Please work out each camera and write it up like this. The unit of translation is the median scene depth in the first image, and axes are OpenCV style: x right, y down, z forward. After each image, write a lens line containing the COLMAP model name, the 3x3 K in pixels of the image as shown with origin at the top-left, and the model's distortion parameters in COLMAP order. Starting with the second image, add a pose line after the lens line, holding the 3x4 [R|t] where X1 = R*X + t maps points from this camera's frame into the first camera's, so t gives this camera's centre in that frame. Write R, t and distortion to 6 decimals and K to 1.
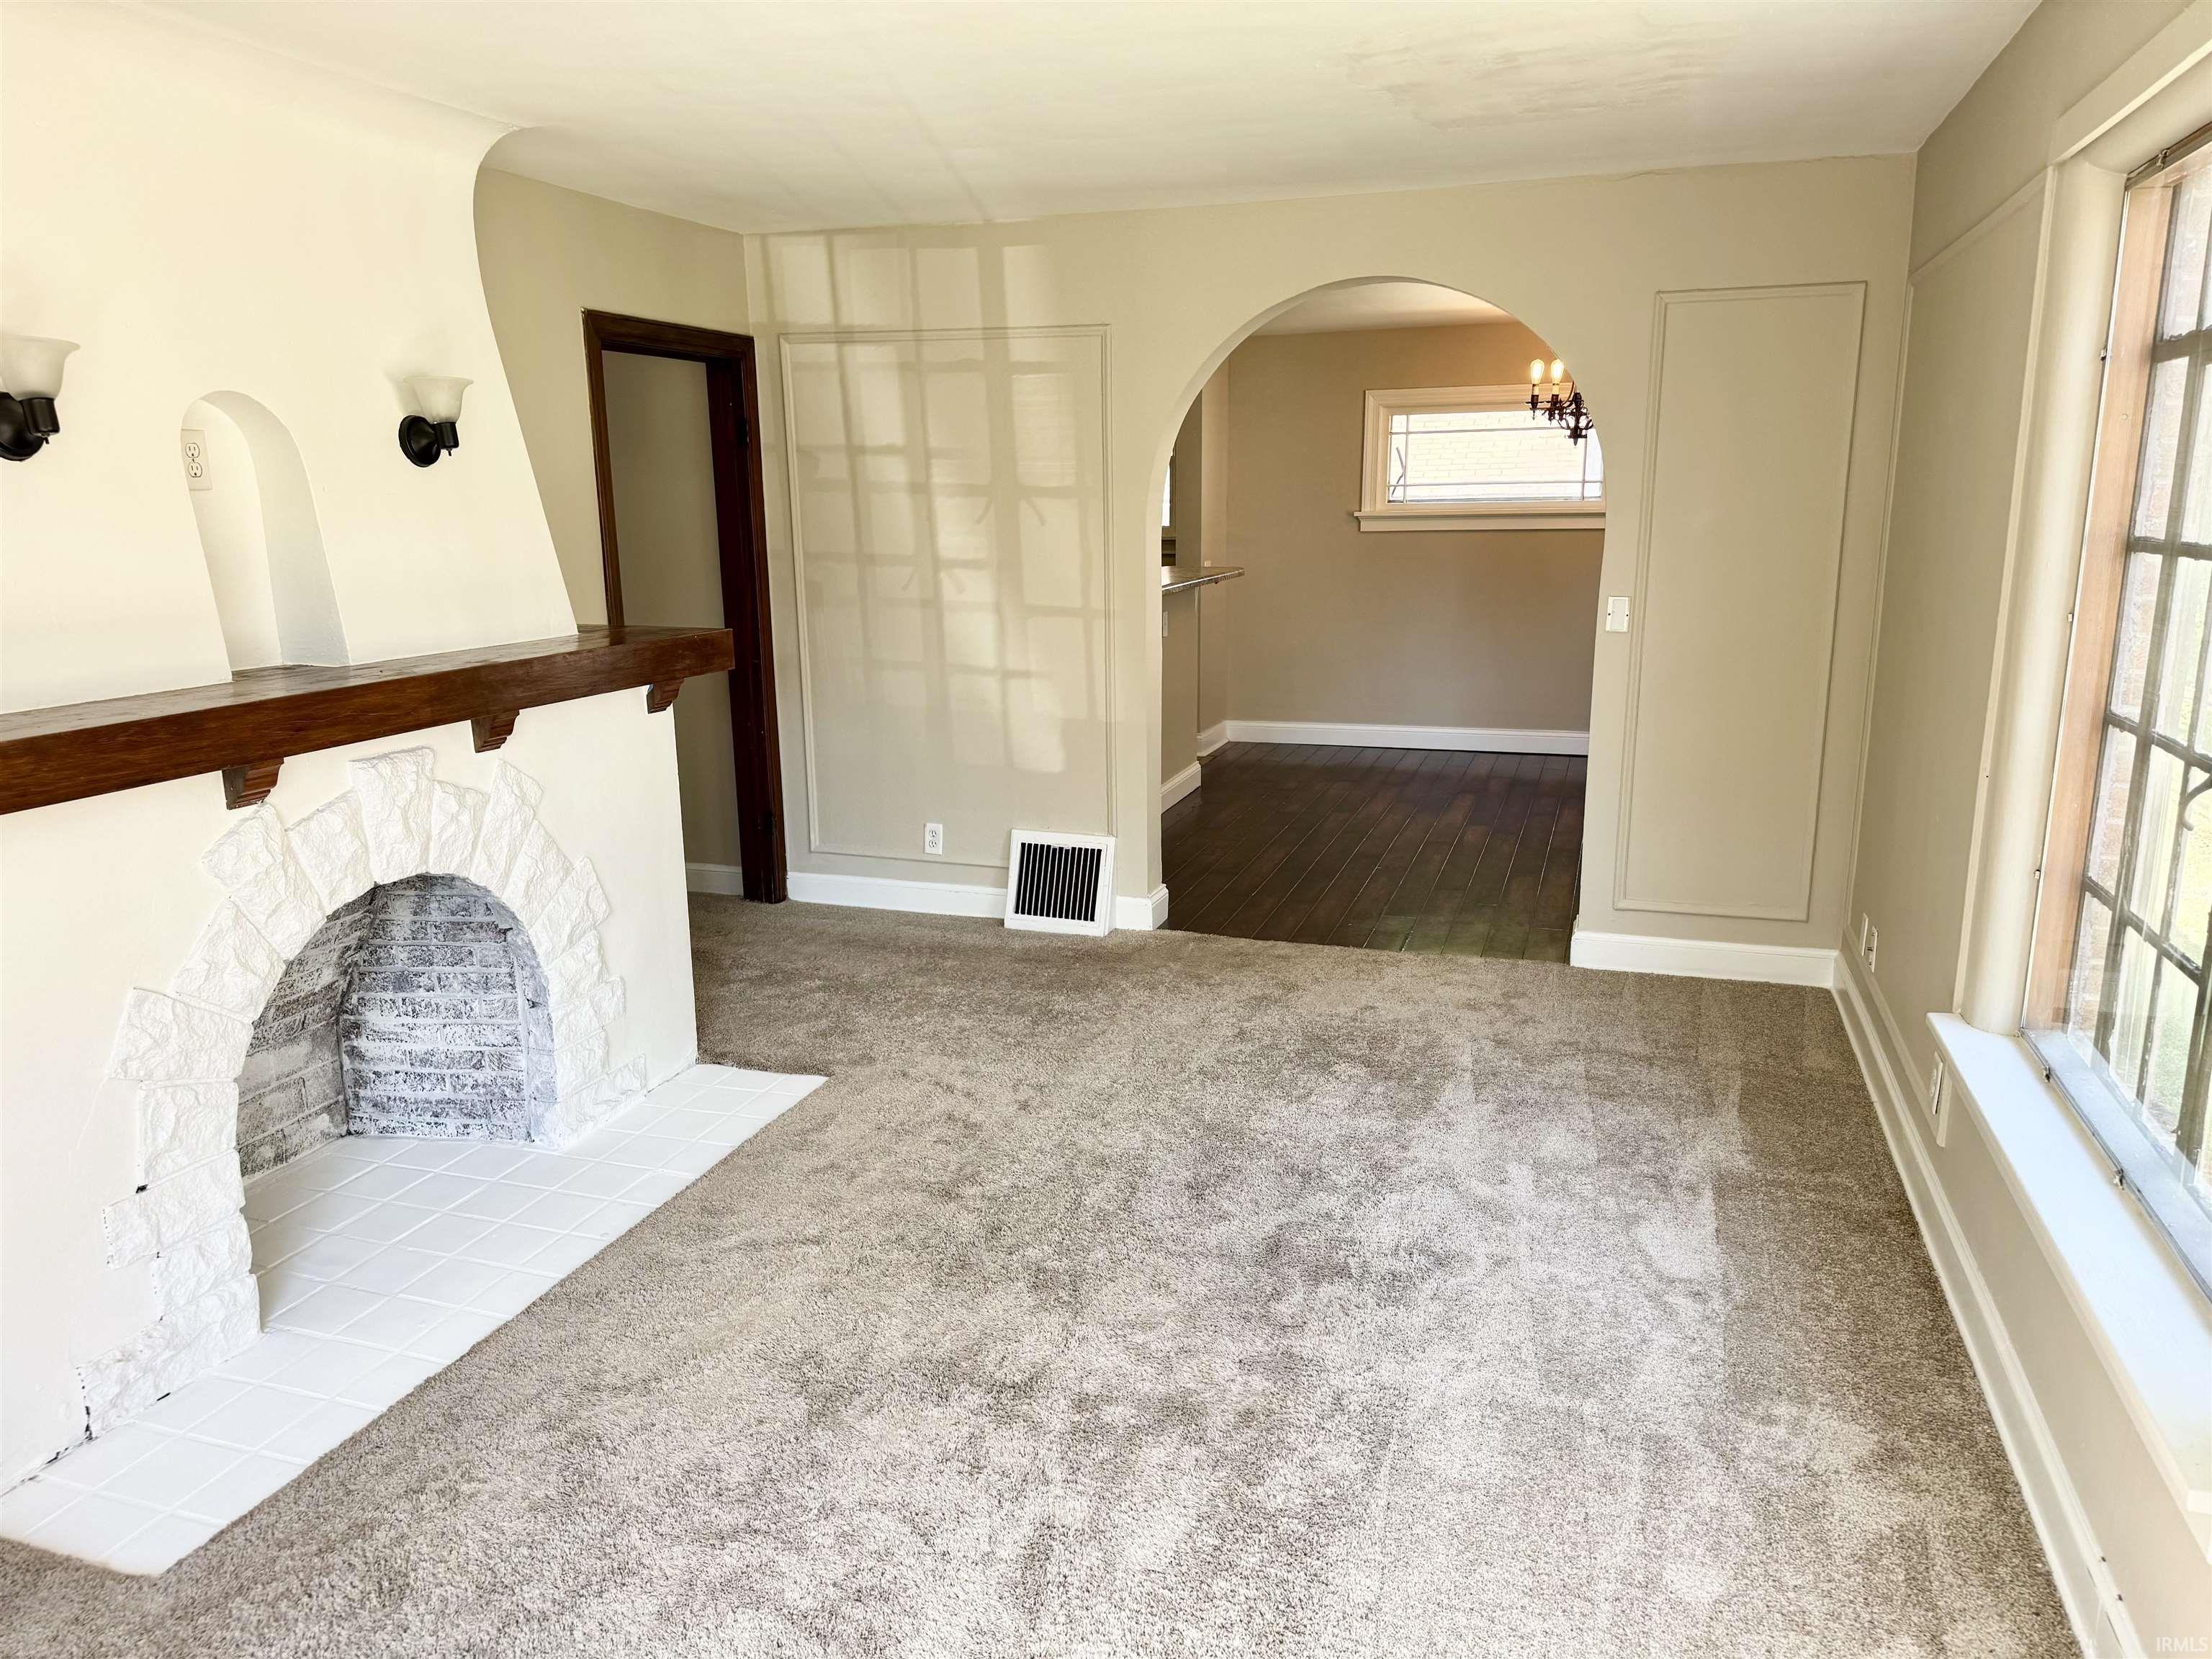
lens RADIAL K [[1581.8, 0, 1096.4], [0, 1581.8, 848.8], [0, 0, 1]] dist [0.033493, -0.012736]
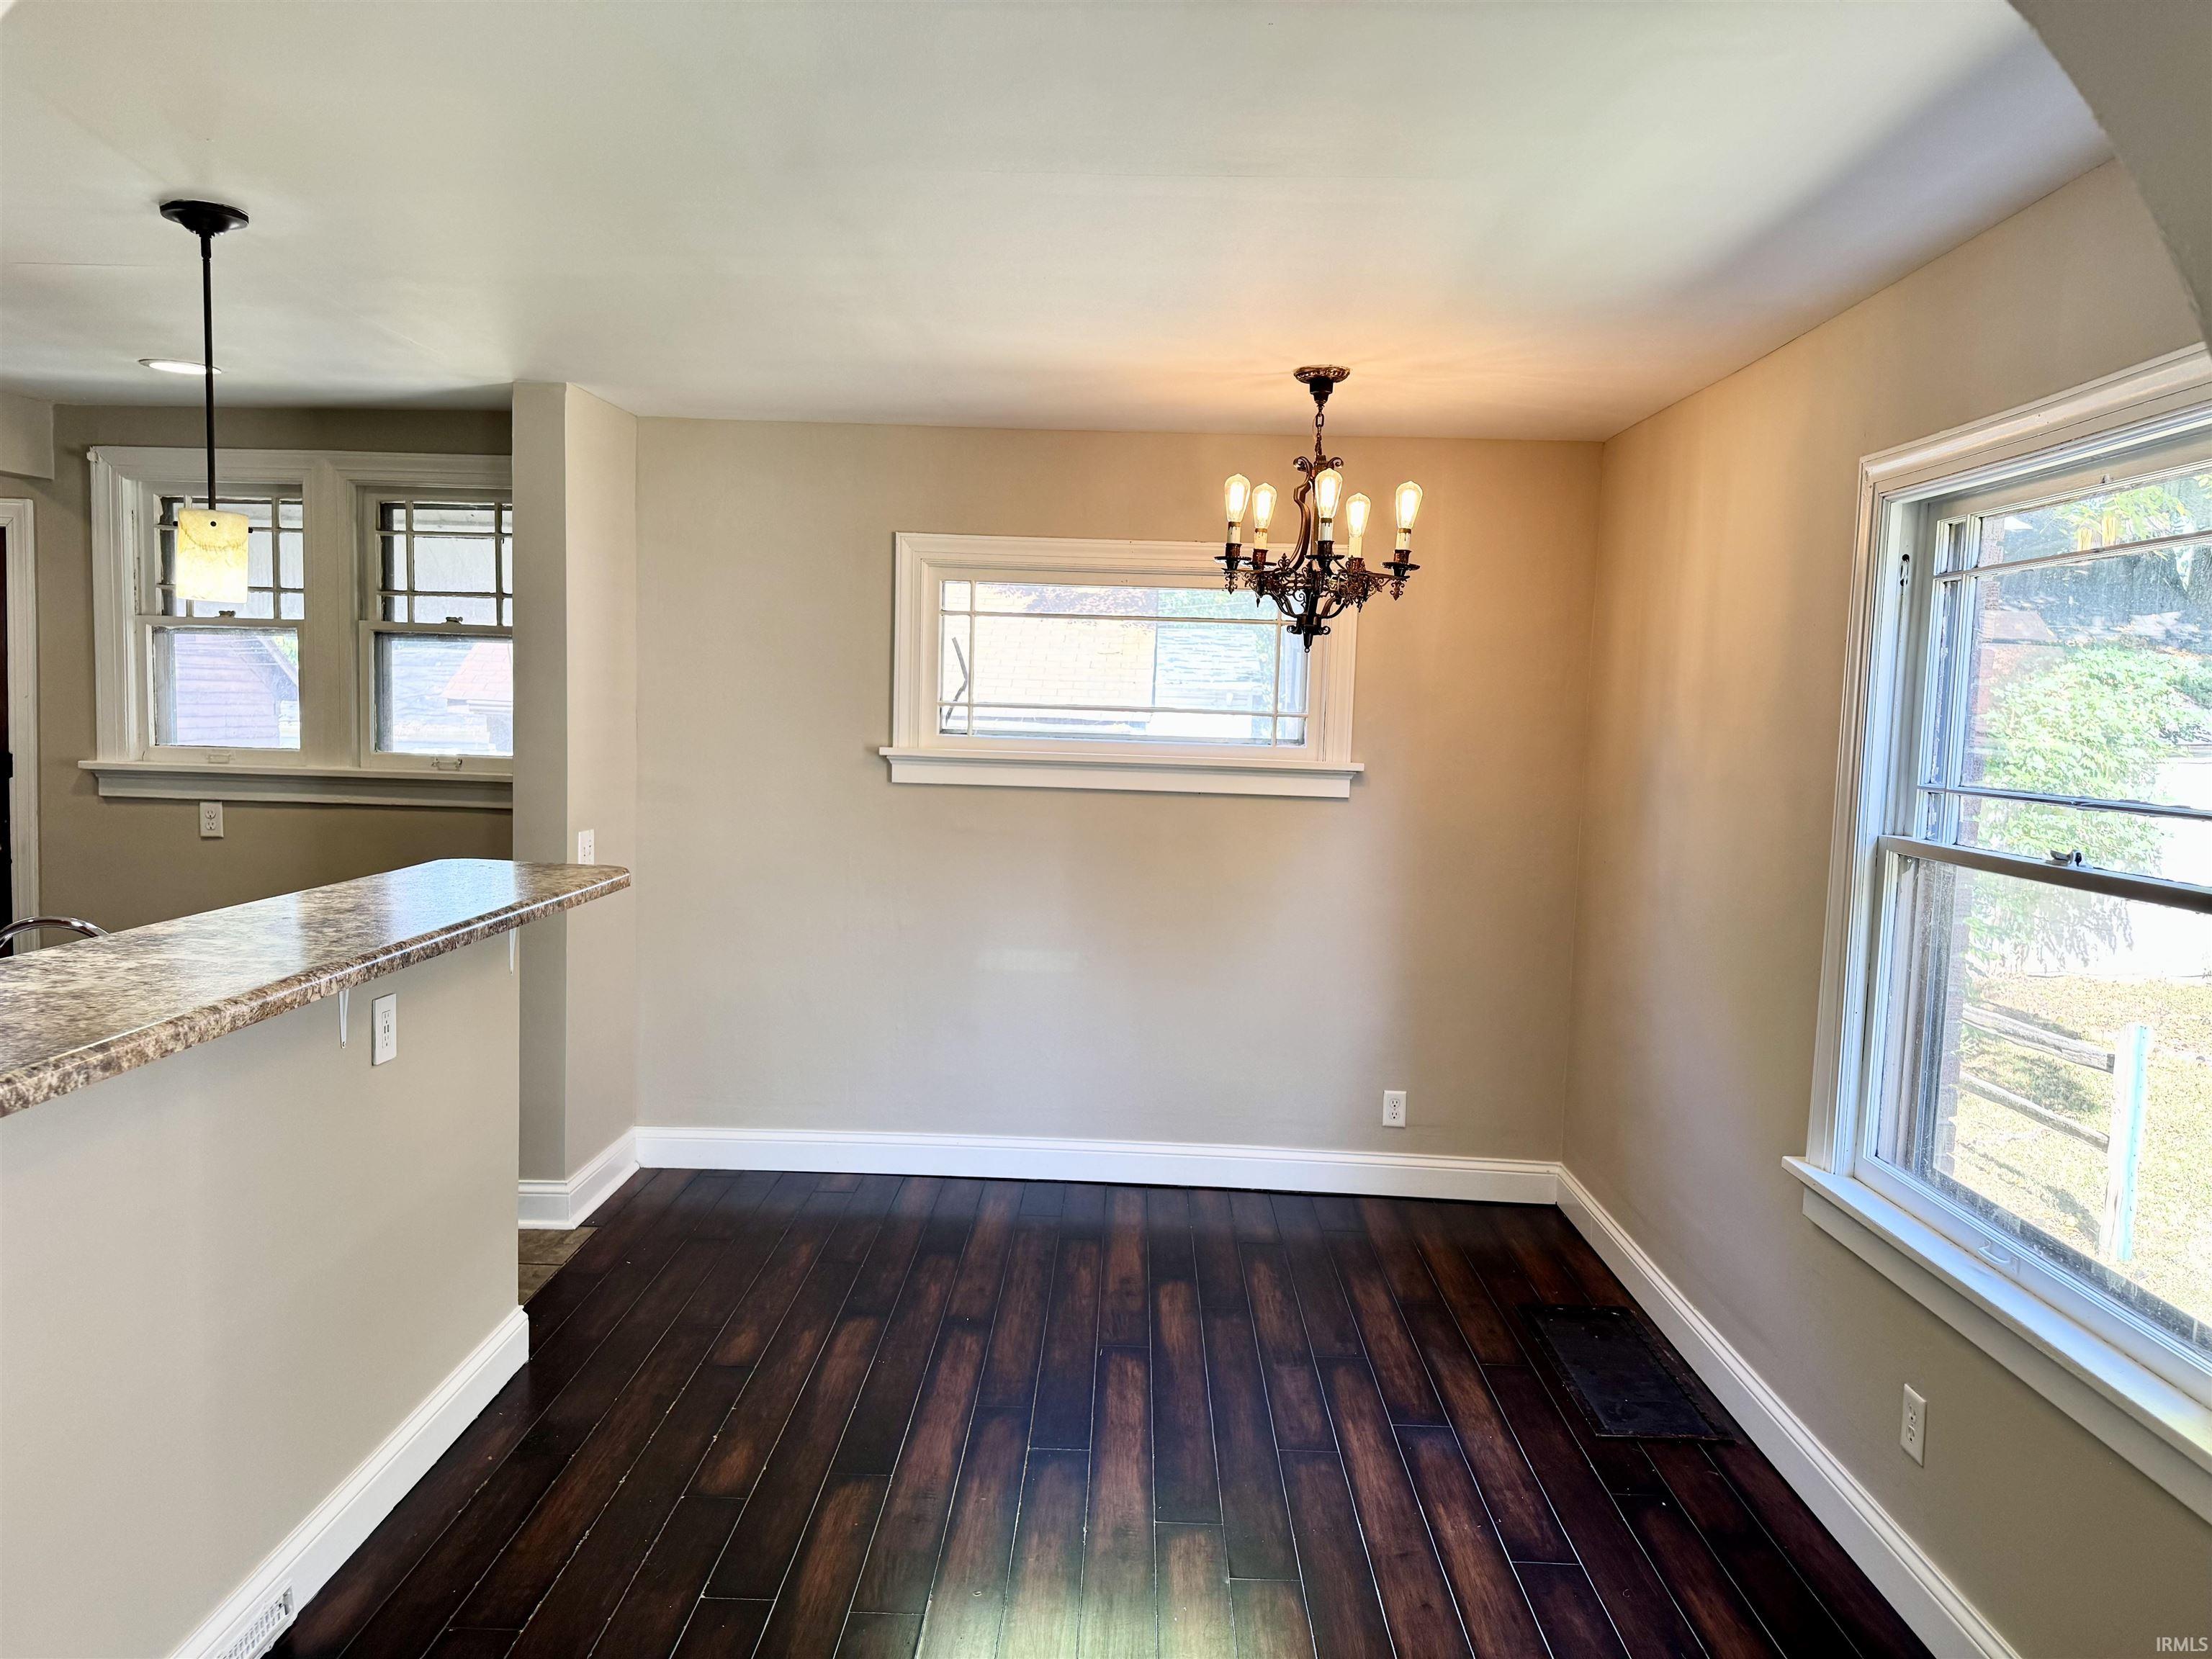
lens RADIAL K [[1581.8, 0, 1098.1], [0, 1581.8, 836.9], [0, 0, 1]] dist [0.033493, -0.012736]
pose [[0.957746, 0.012127, 0.287359, 0.079095], [0.024438, 0.992066, -0.123318, -0.114040], [-0.286575, 0.125129, 0.949851, 0.467902]]
